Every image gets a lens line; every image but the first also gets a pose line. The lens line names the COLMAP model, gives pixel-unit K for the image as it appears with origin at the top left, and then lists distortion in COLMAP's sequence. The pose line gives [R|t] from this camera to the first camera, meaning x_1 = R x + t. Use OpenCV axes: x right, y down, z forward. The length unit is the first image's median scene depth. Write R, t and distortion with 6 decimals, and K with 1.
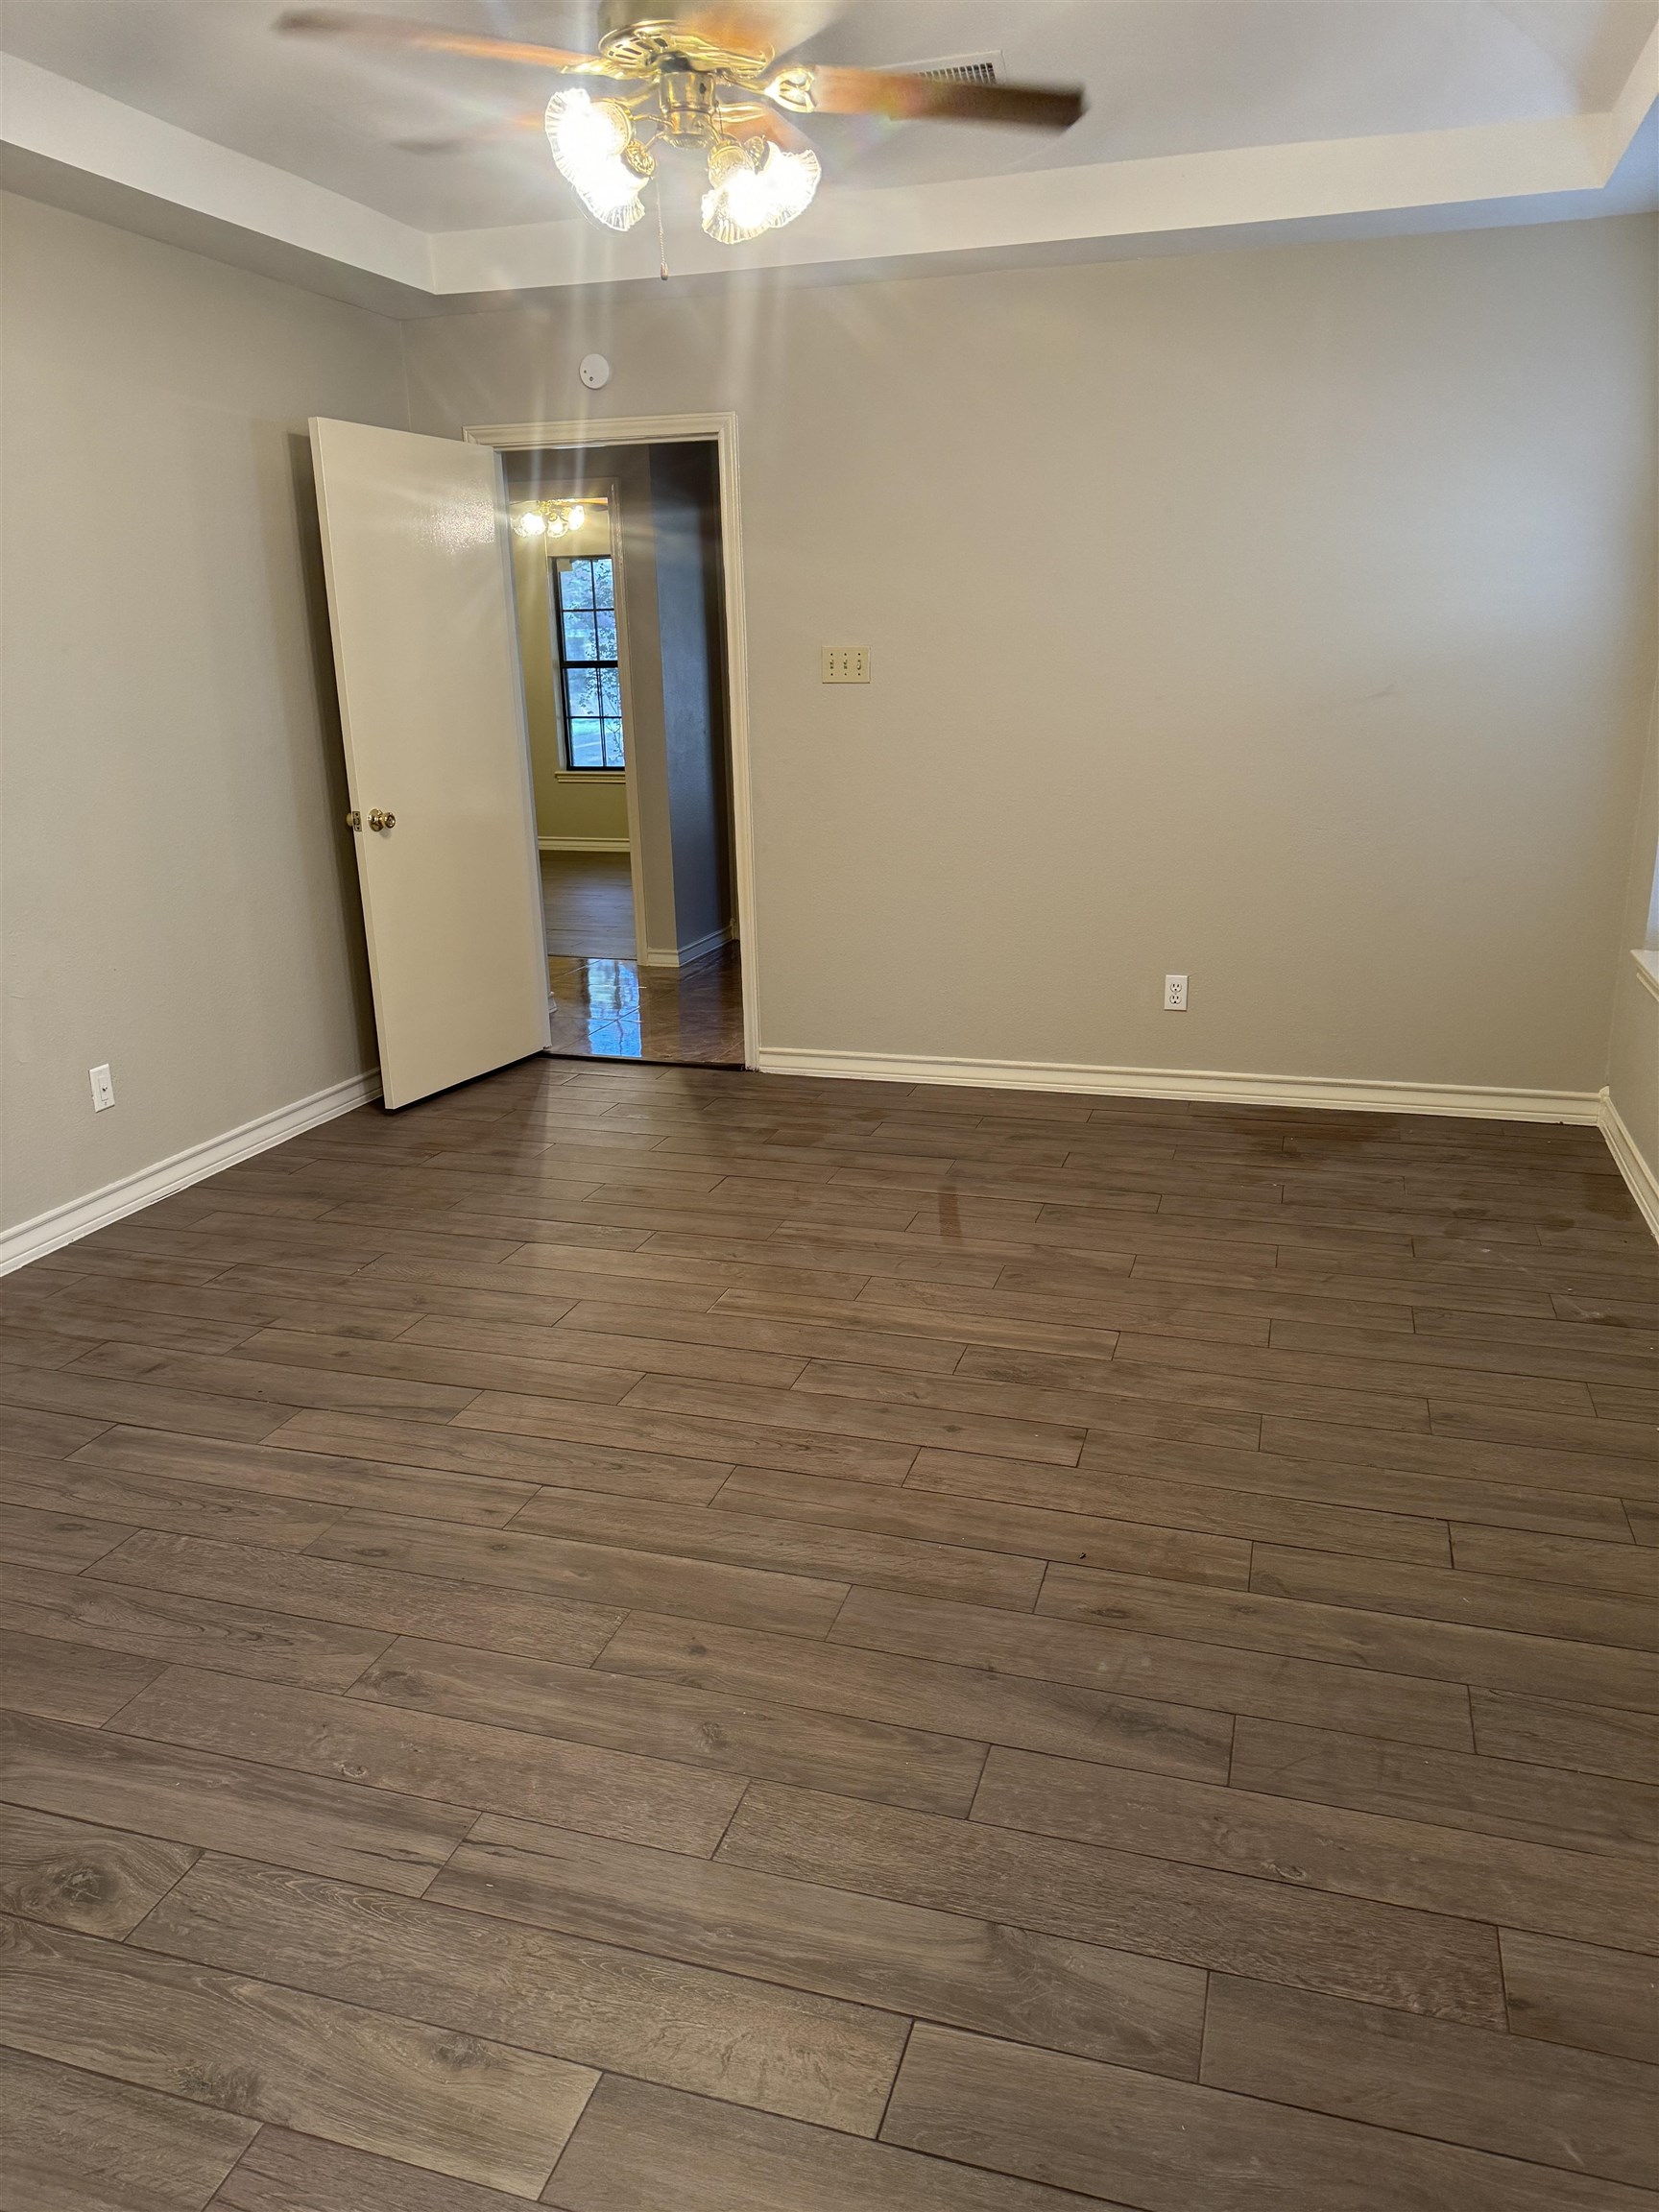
lens RADIAL K [[1566.0, 0, 831.9], [0, 1566.0, 1108.0], [0, 0, 1]] dist [-0.009028, -0.007061]
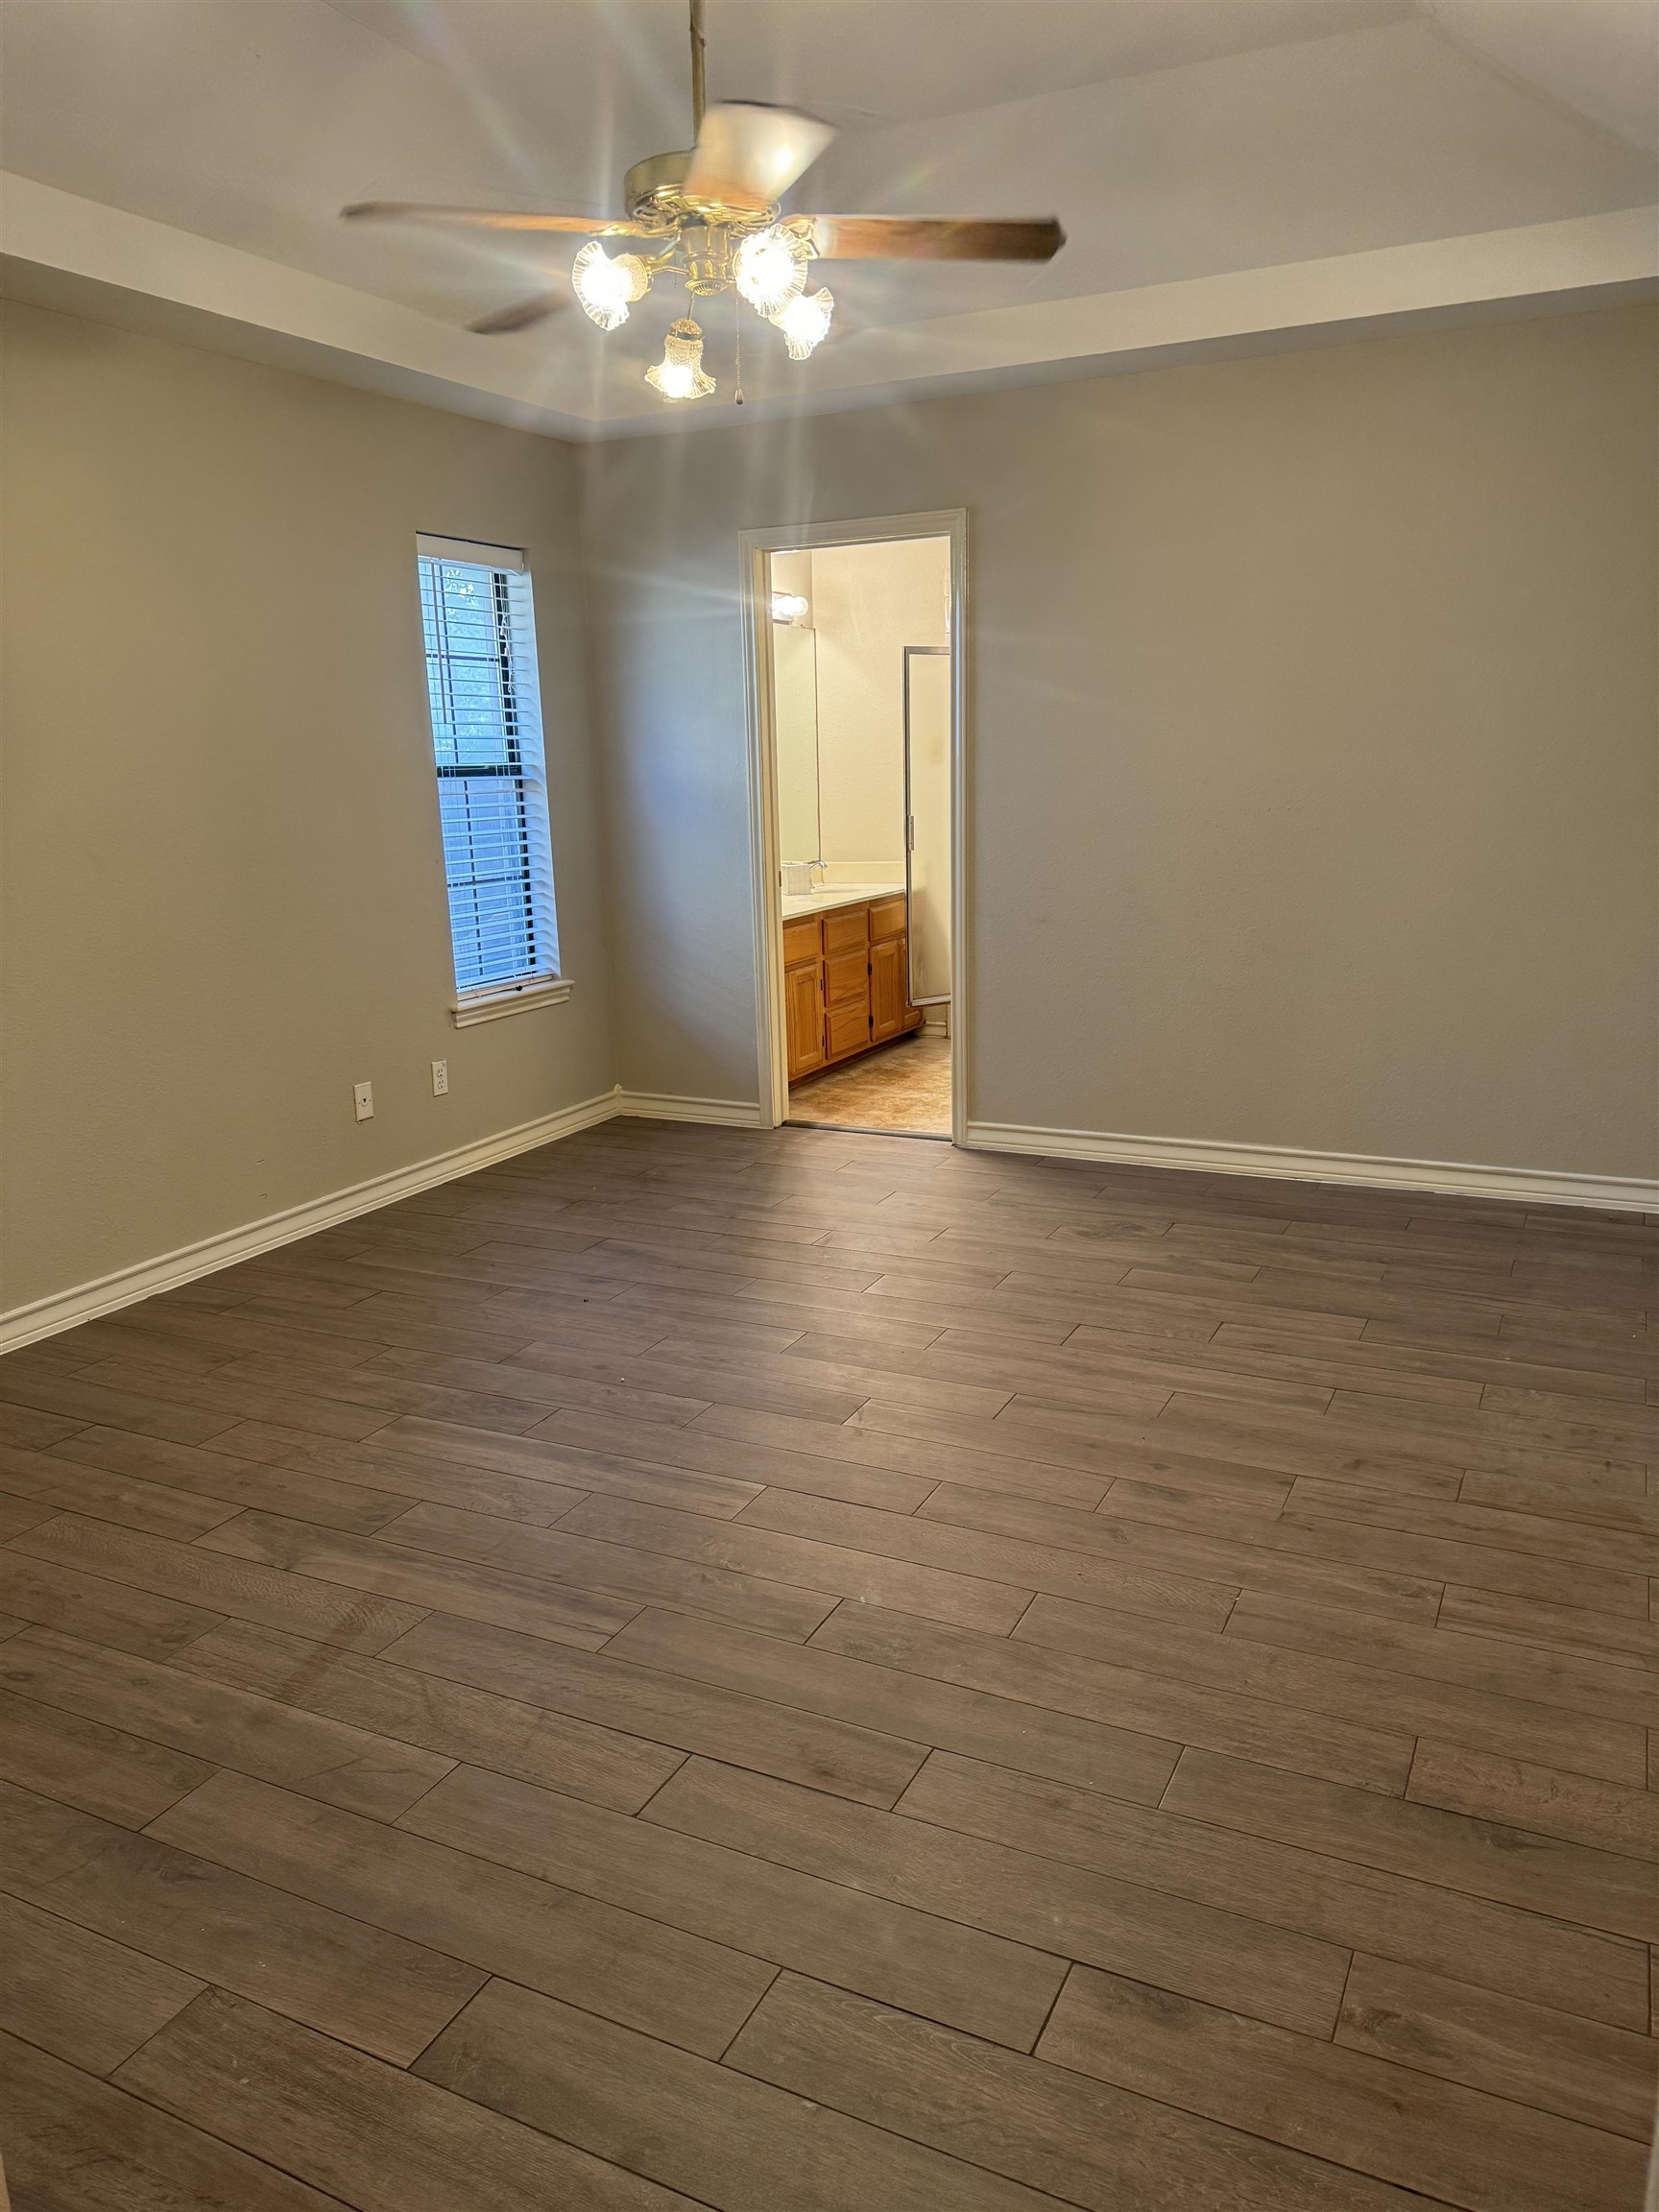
lens RADIAL K [[1566.0, 0, 832.1], [0, 1566.0, 1109.6], [0, 0, 1]] dist [-0.009028, -0.007061]
pose [[-0.986328, 0.000354, 0.164794, -0.269809], [0.080556, 0.873414, 0.480270, -0.485107], [-0.143764, 0.486979, -0.861501, 1.704496]]
